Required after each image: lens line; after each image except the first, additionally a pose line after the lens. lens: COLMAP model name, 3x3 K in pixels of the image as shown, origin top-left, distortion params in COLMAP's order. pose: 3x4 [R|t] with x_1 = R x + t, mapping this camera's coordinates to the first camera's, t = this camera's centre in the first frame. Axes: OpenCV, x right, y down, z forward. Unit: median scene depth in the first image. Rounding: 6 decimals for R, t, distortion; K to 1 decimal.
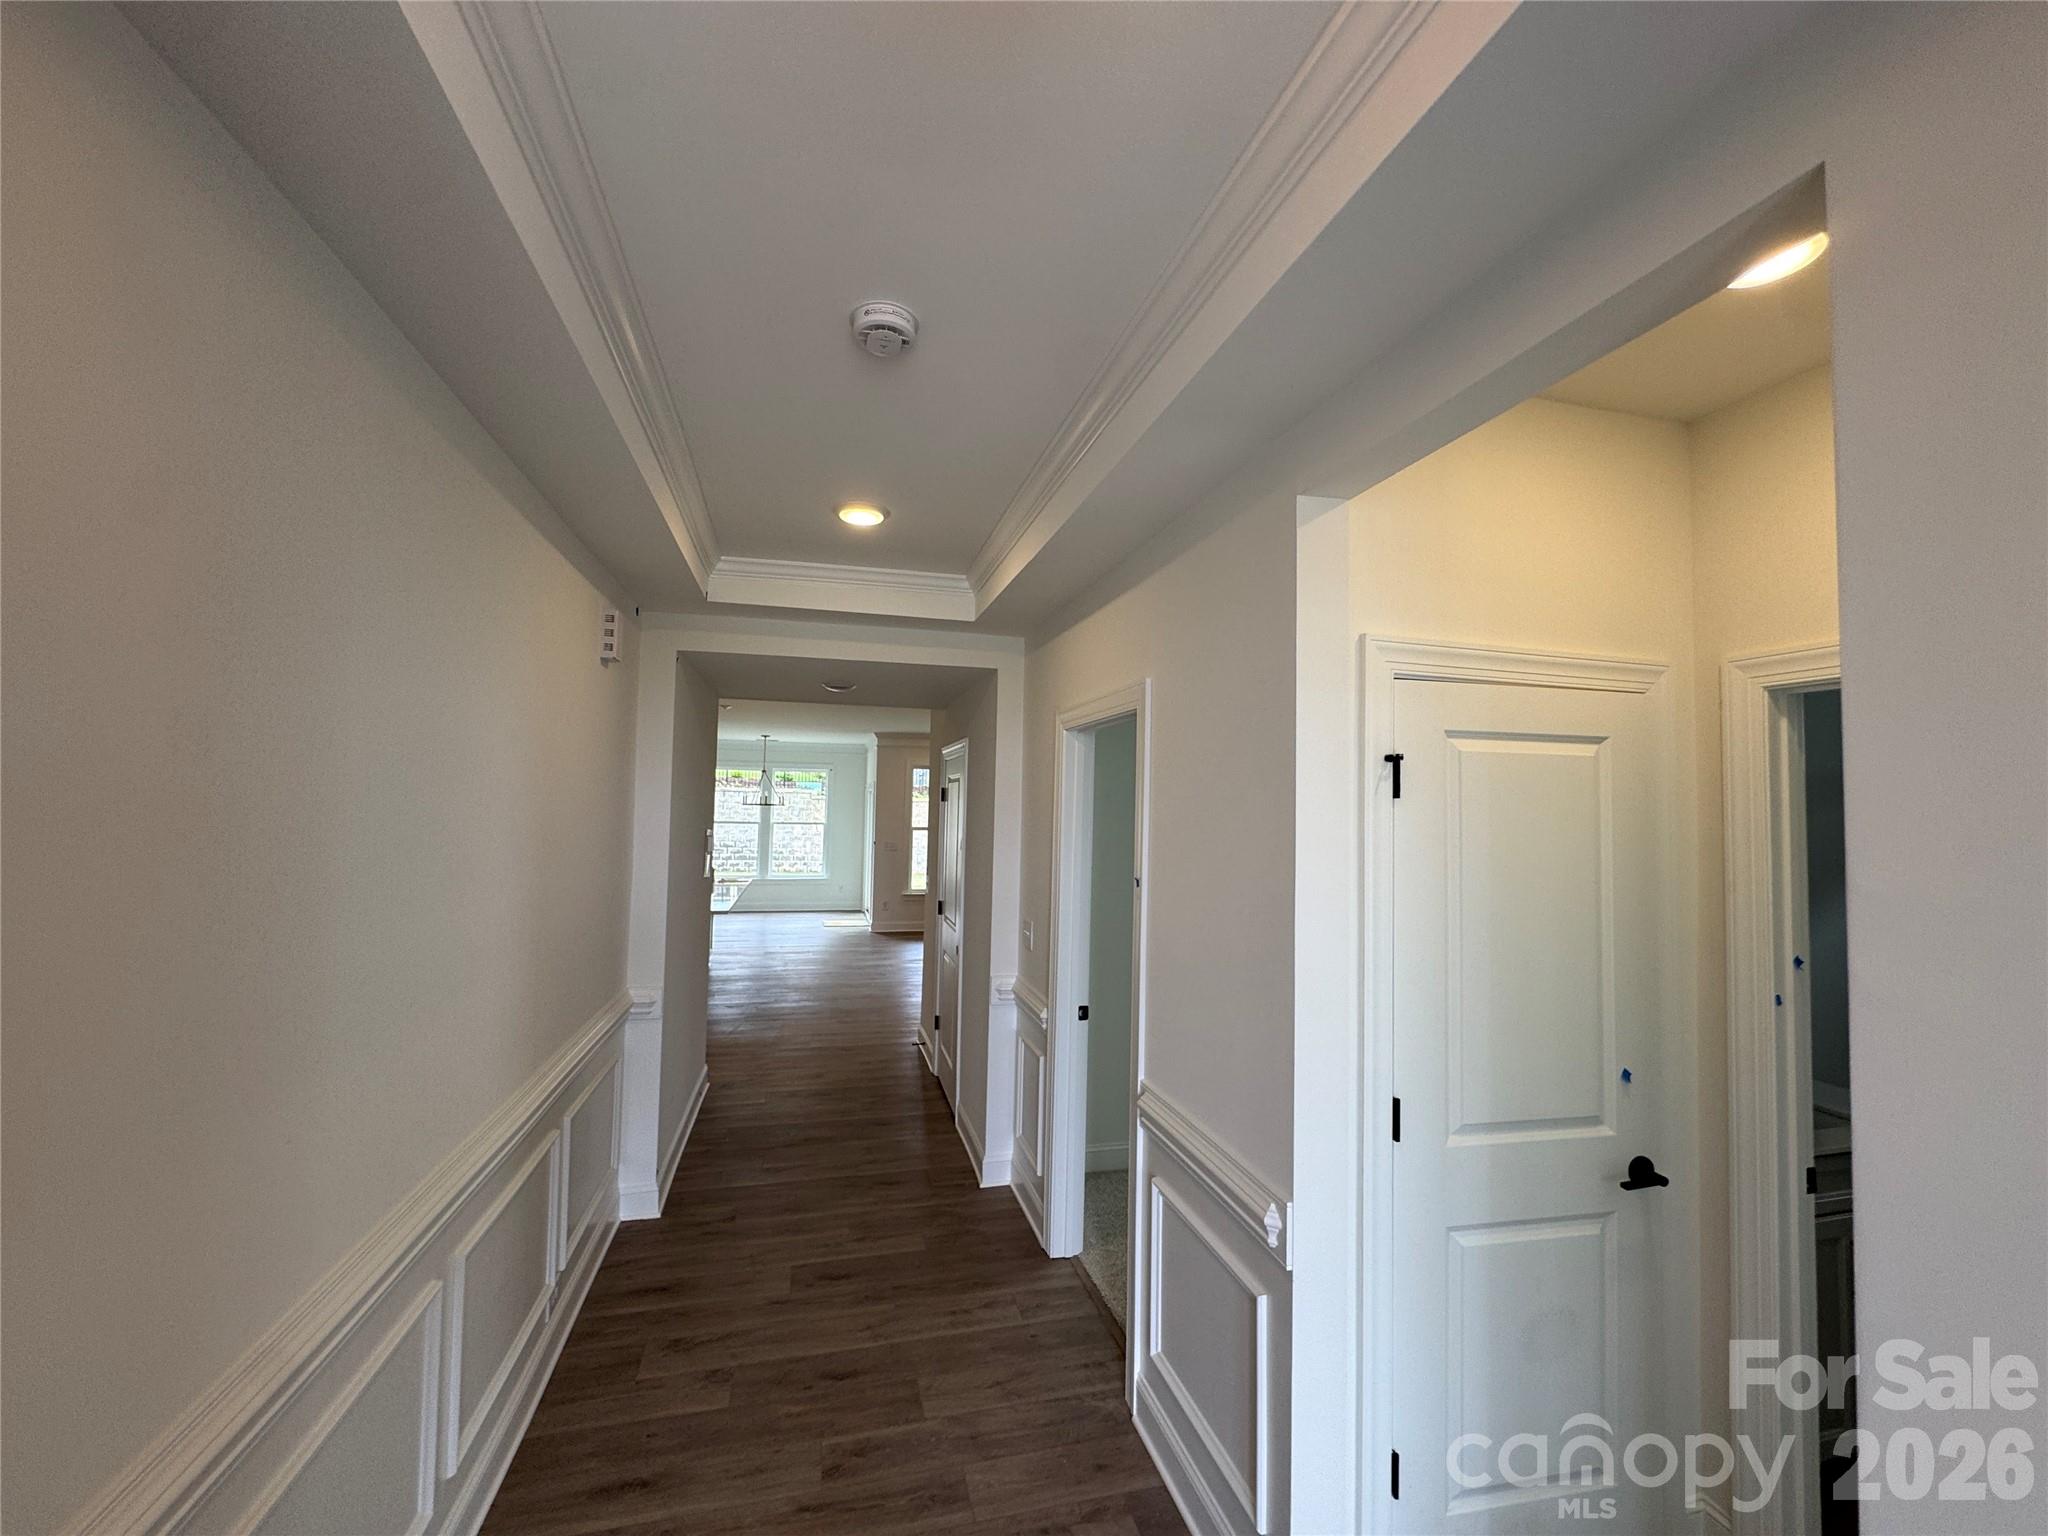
lens RADIAL K [[820.1, 0, 1024.0], [0, 820.1, 768.0], [0, 0, 1]] dist [-0.003979, 0.000097]
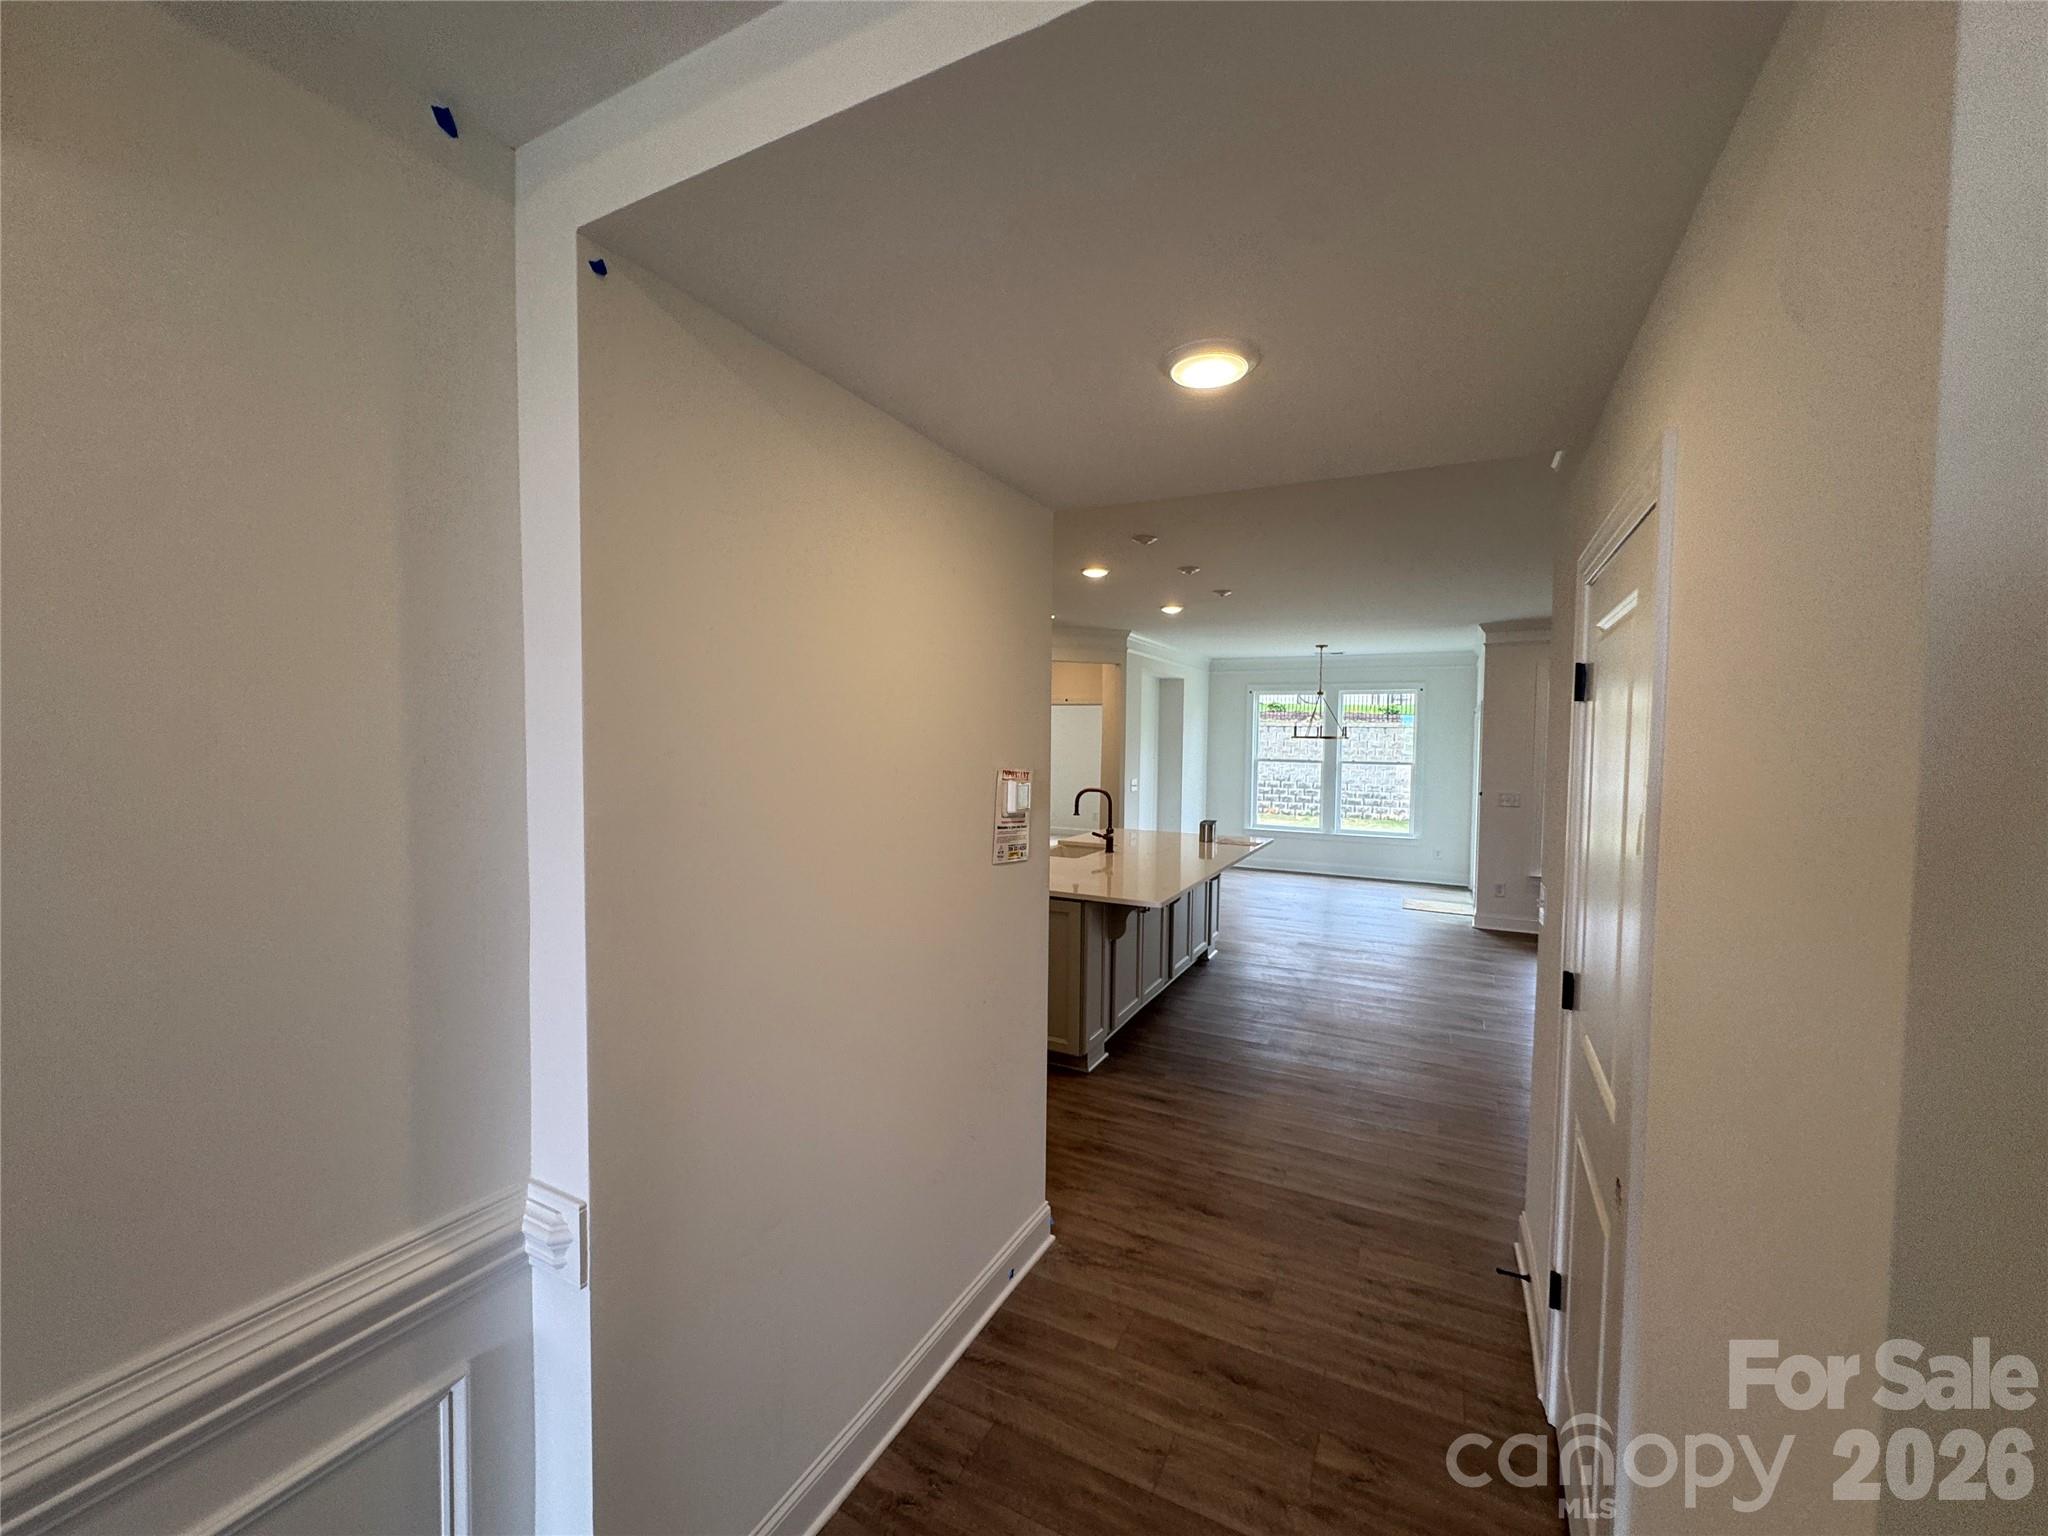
lens RADIAL K [[820.1, 0, 1024.0], [0, 820.1, 768.0], [0, 0, 1]] dist [-0.003979, 0.000097]
pose [[0.746847, 0.016787, -0.664785, -0.018481], [0.032041, 0.997612, 0.061188, 0.017293], [0.664224, -0.066998, 0.744525, 0.249154]]
